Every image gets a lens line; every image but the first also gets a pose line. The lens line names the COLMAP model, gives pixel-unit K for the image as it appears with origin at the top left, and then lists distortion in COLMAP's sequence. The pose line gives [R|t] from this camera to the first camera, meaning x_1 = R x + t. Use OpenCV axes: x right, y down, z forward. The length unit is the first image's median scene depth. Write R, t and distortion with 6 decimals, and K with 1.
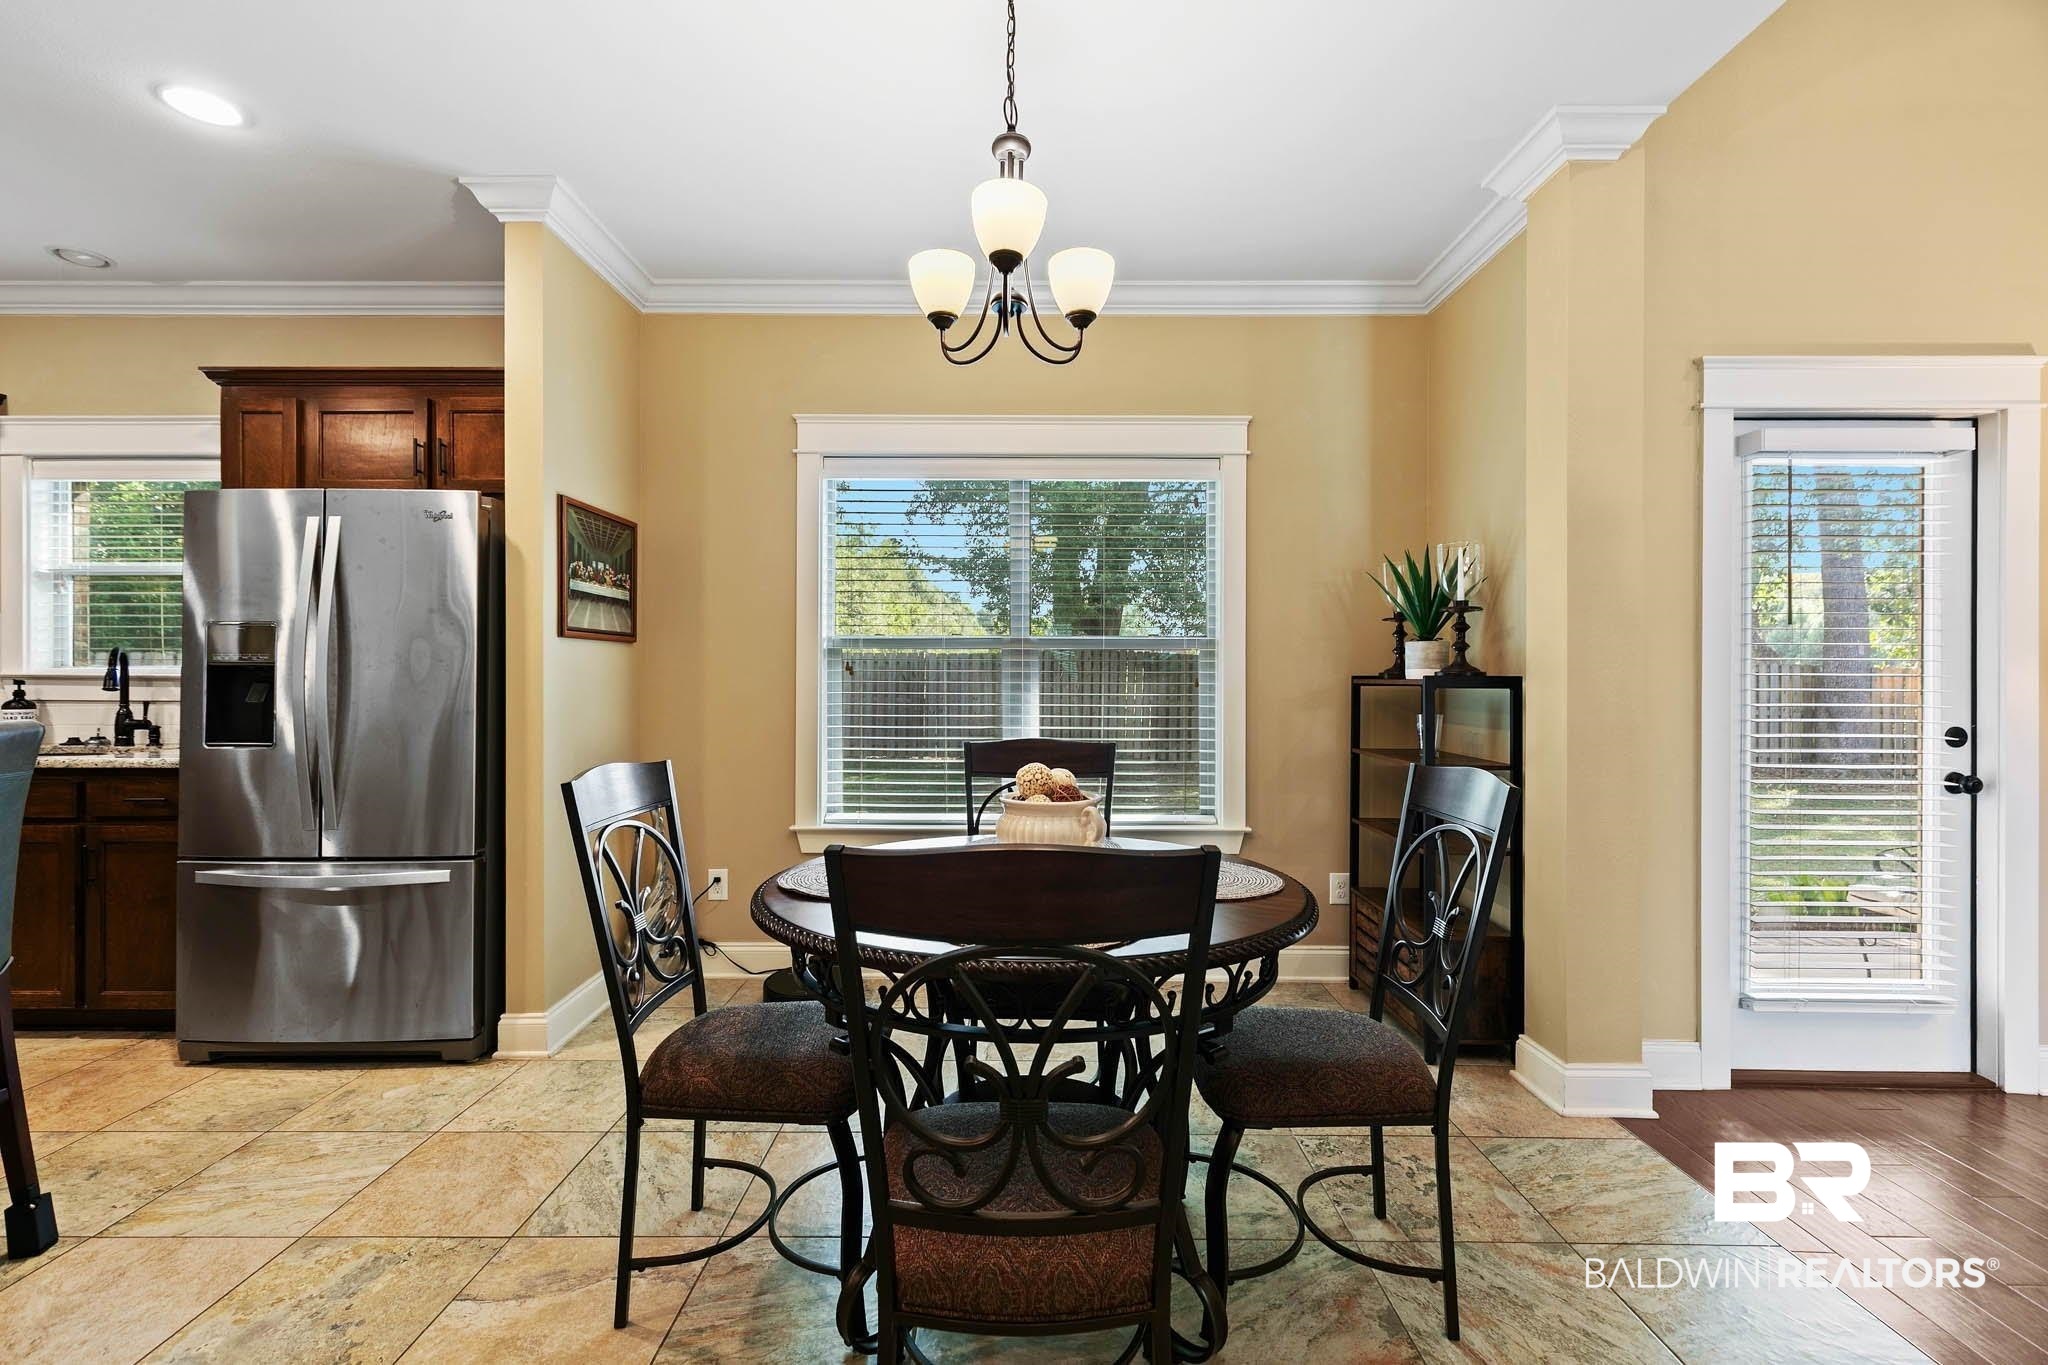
lens RADIAL K [[919.8, 0, 1012.7], [0, 919.8, 674.8], [0, 0, 1]] dist [0.006917, -0.001303]
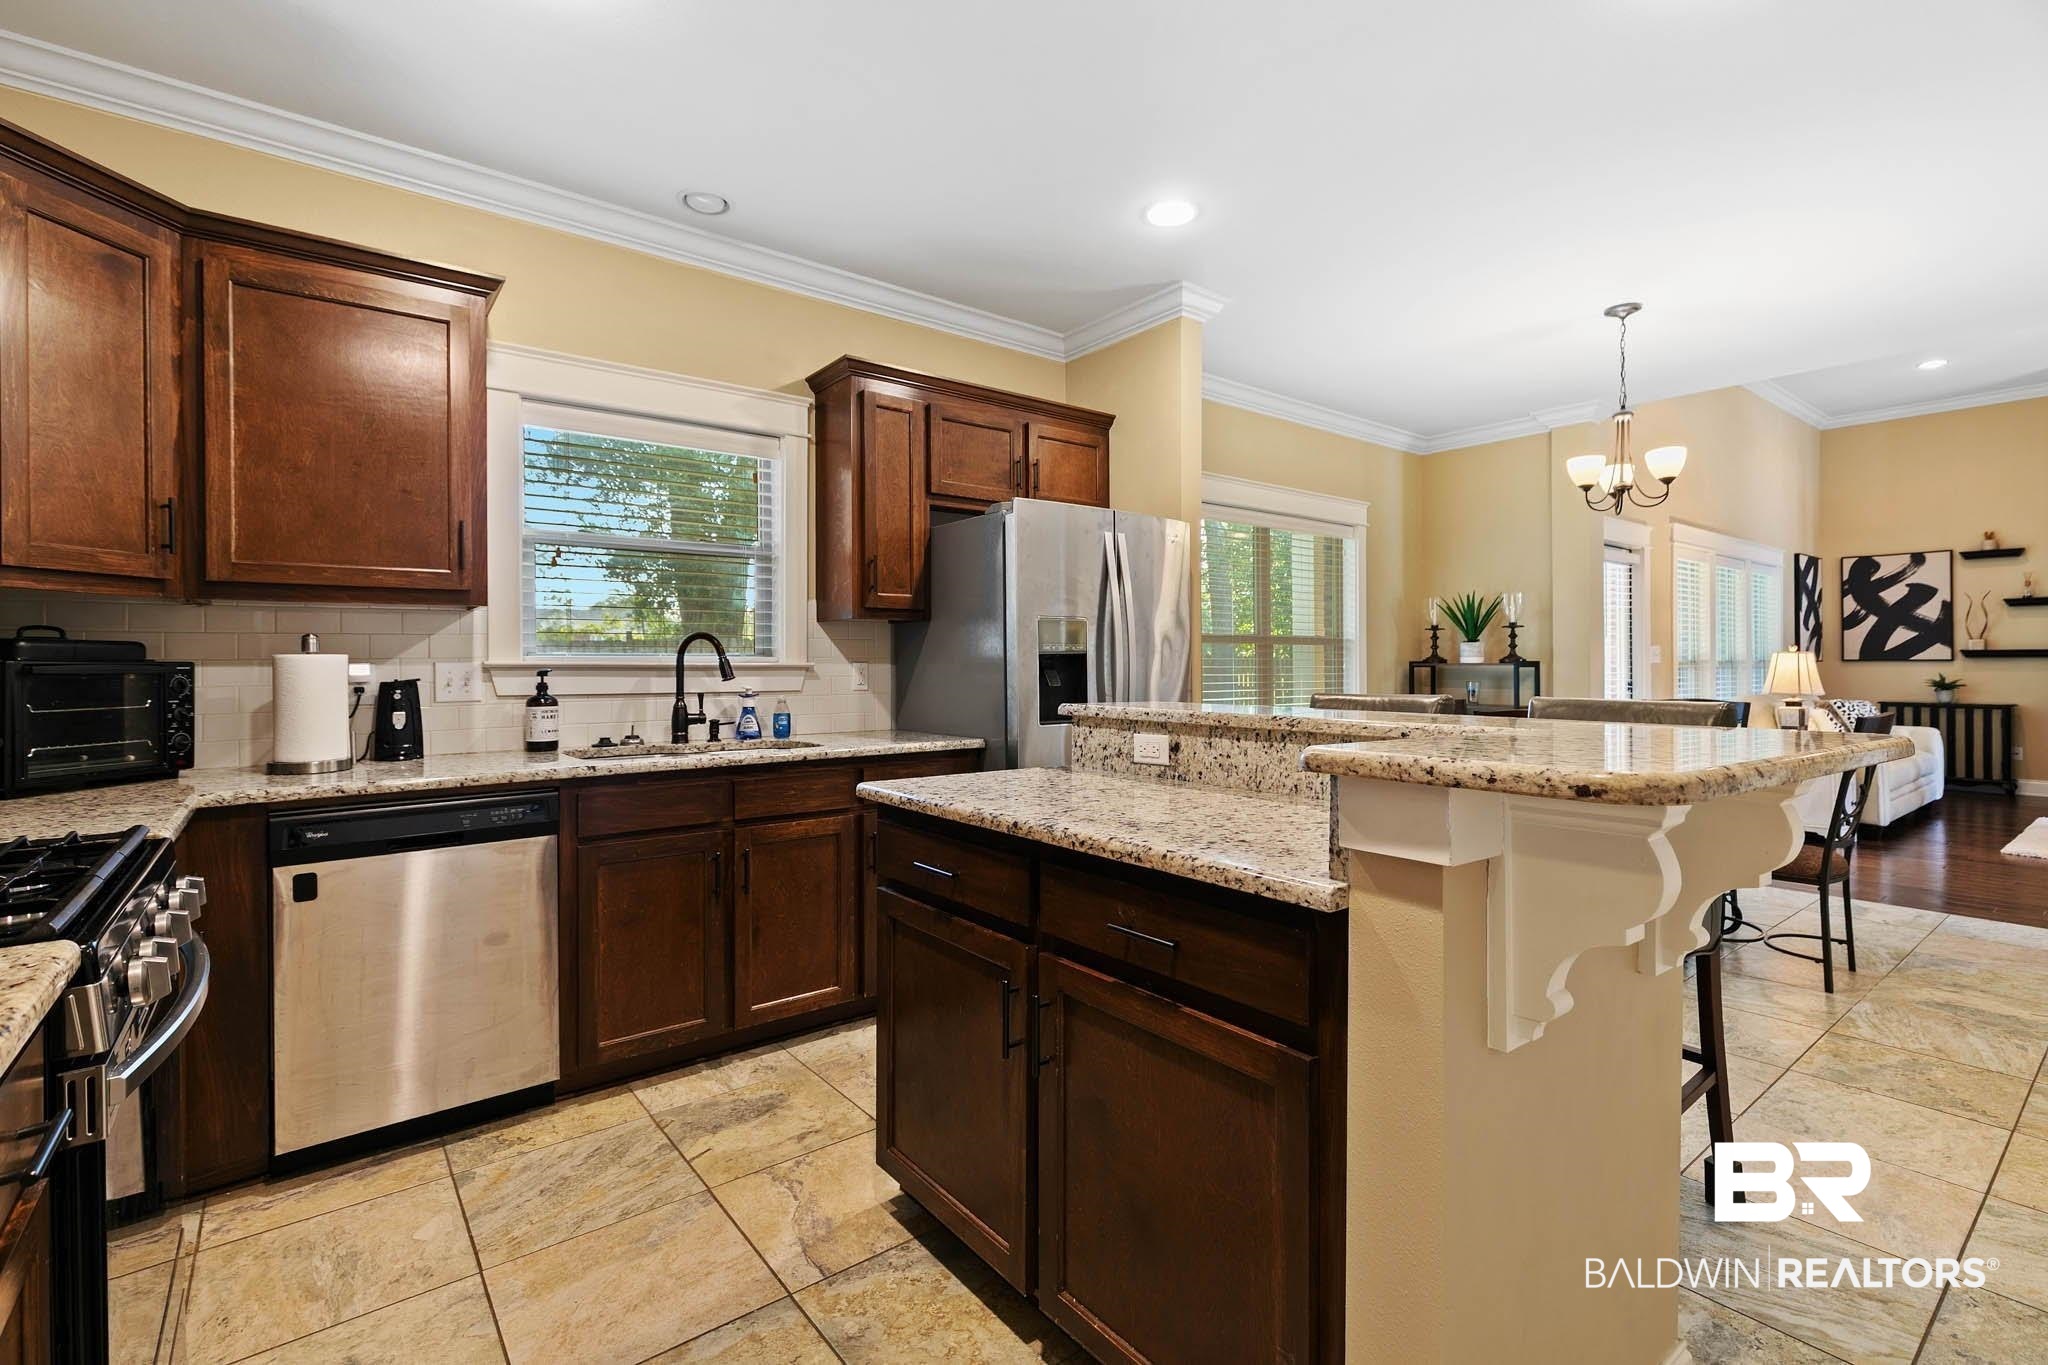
lens RADIAL K [[919.8, 0, 1029.5], [0, 919.8, 658.1], [0, 0, 1]] dist [0.006917, -0.001303]
pose [[0.782085, -0.000633, 0.623171, -1.256975], [0.005647, 0.999966, -0.006072, 0.001750], [-0.623146, 0.008268, 0.782062, 0.095763]]
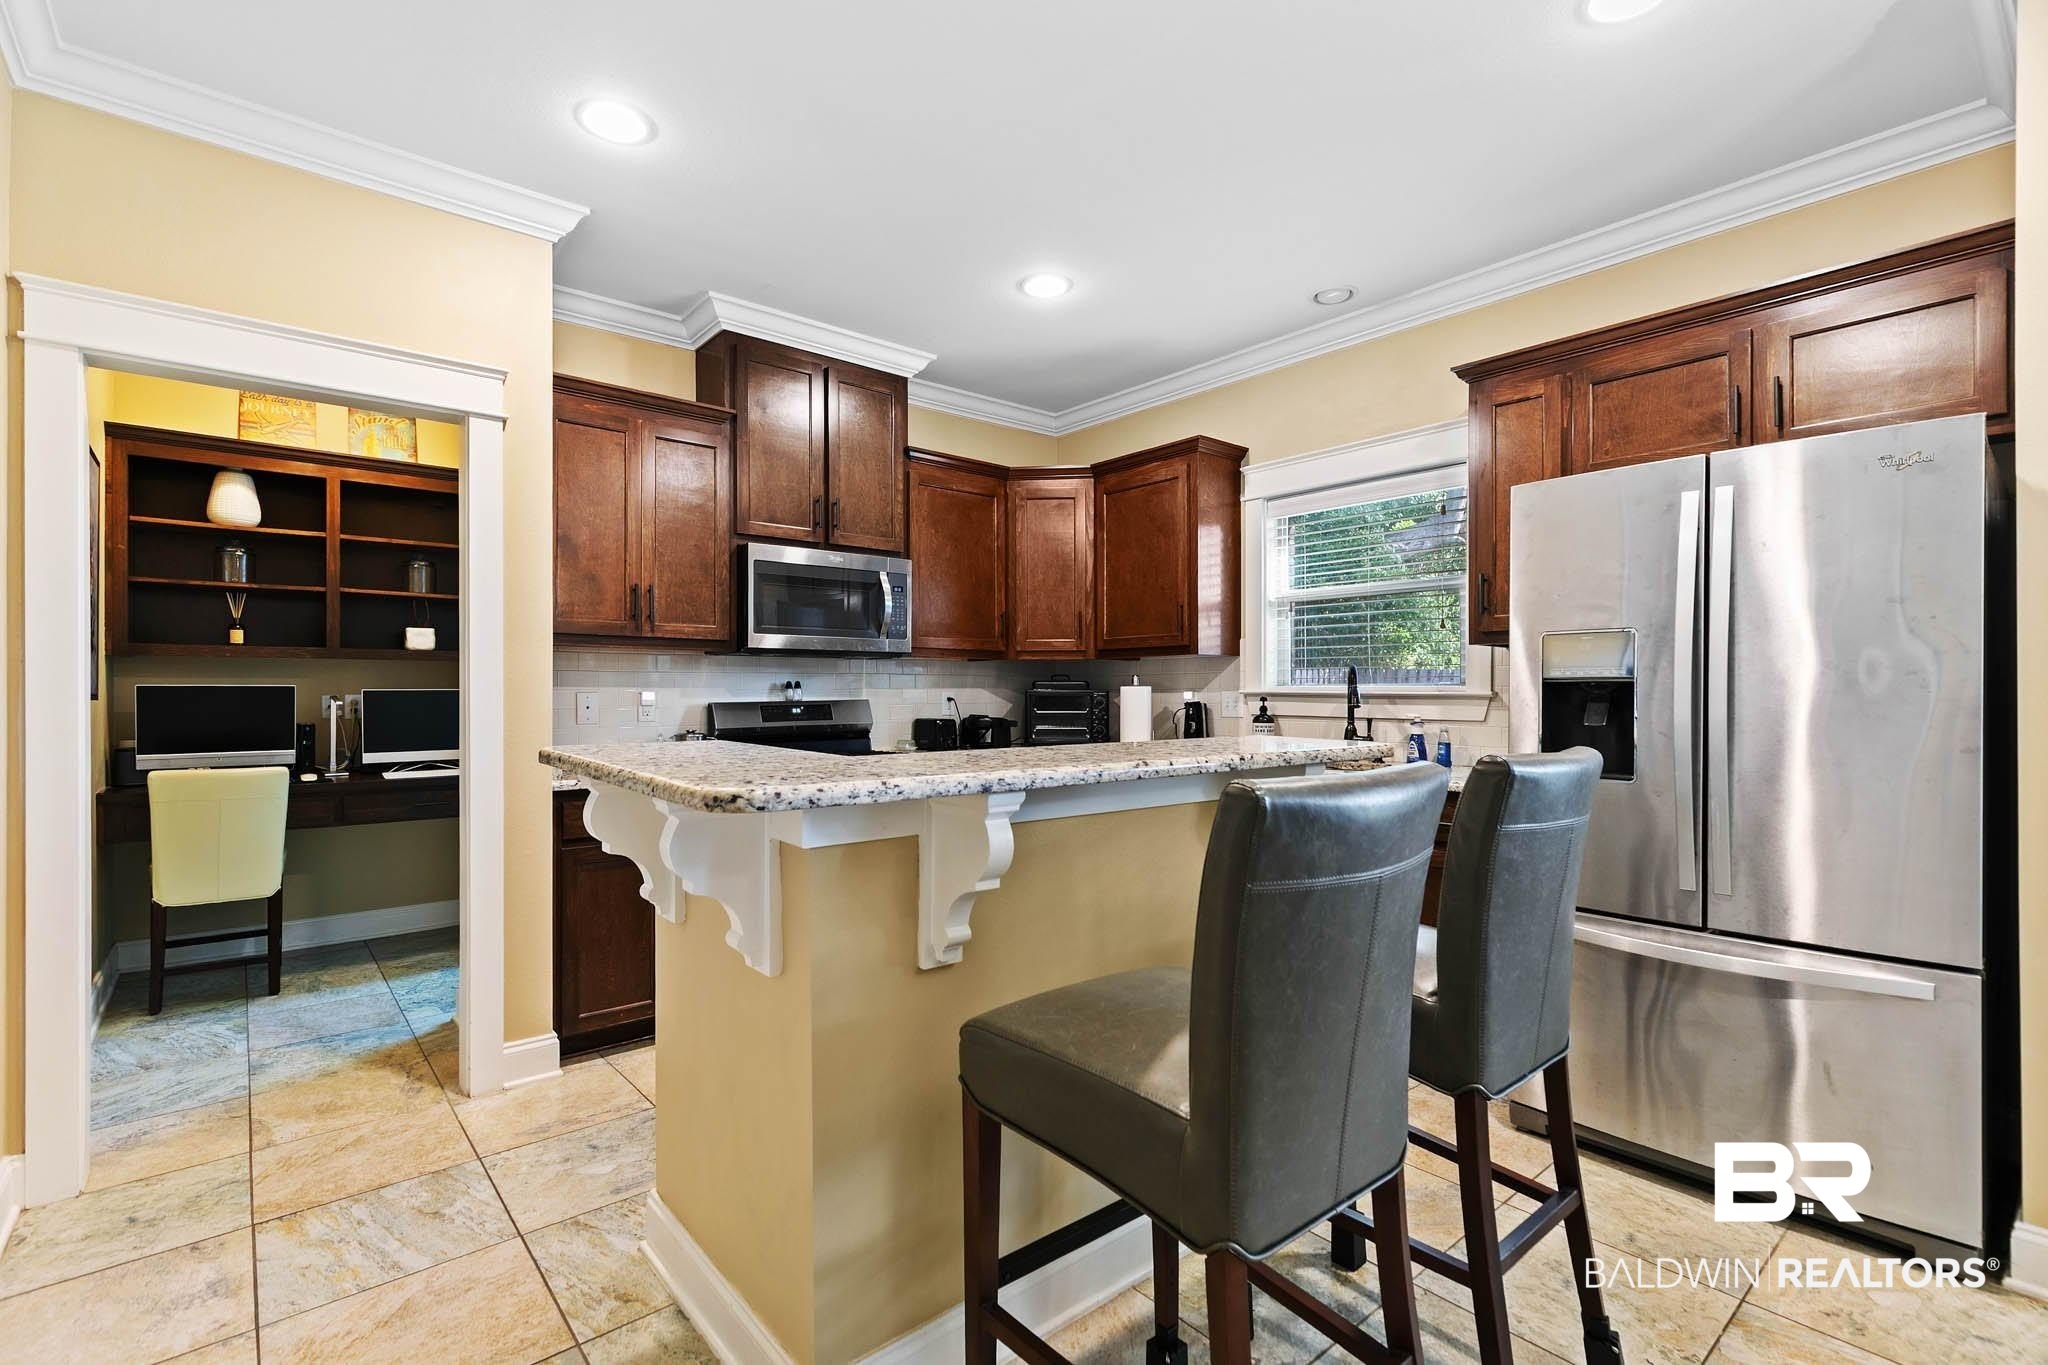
lens RADIAL K [[919.8, 0, 1019.1], [0, 919.8, 688.1], [0, 0, 1]] dist [0.006917, -0.001303]
pose [[0.653535, -0.003832, -0.756887, -0.424536], [0.001498, 0.999992, -0.003769, -0.001520], [0.756895, 0.001330, 0.653535, 0.043398]]
